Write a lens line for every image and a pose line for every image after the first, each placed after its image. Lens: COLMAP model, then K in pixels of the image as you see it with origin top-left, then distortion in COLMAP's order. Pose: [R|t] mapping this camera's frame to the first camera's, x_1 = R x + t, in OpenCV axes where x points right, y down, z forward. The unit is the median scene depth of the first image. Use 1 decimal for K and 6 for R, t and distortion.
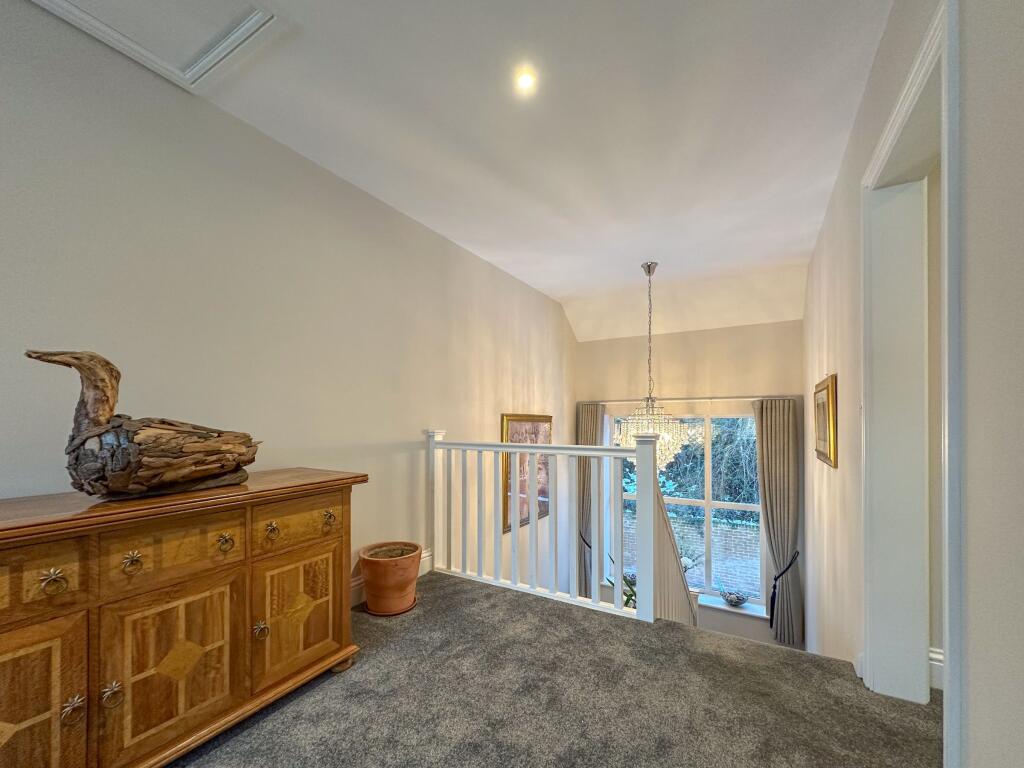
lens RADIAL K [[420.6, 0, 512.0], [0, 420.6, 419.5], [0, 0, 1]] dist [-0.002242, 0.000393]
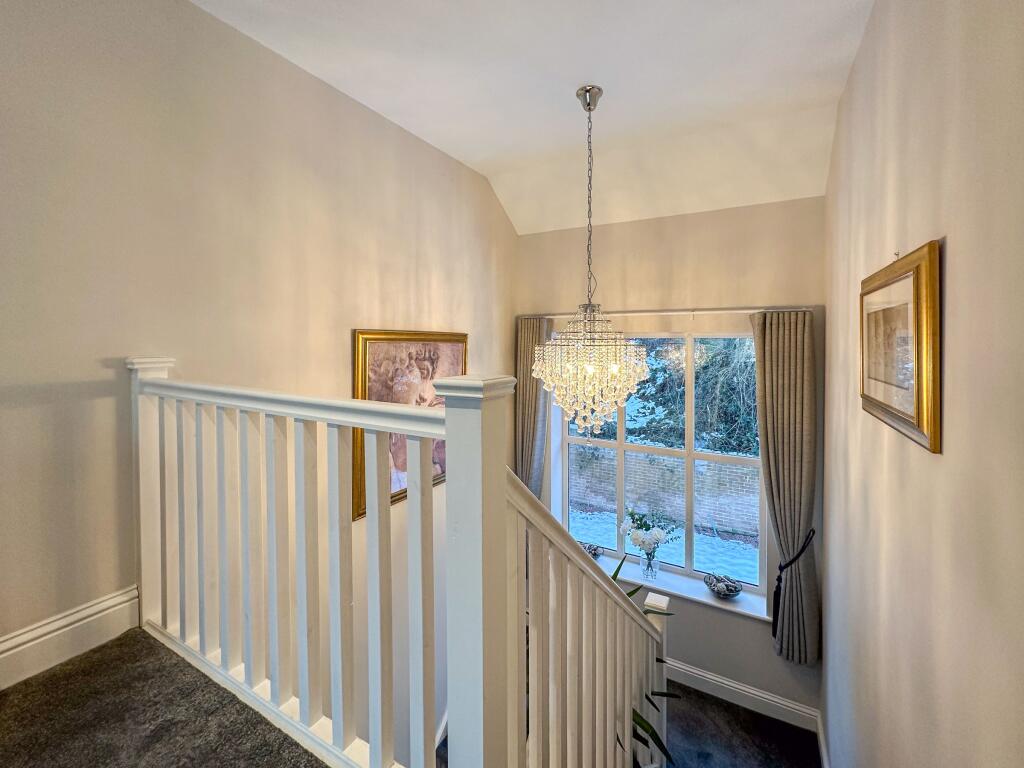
lens RADIAL K [[420.6, 0, 515.5], [0, 420.6, 343.6], [0, 0, 1]] dist [-0.002242, 0.000393]
pose [[0.999950, 0.003895, 0.009227, 0.176466], [-0.004010, 0.999913, 0.012549, -0.001506], [-0.009177, -0.012586, 0.999879, 0.308341]]
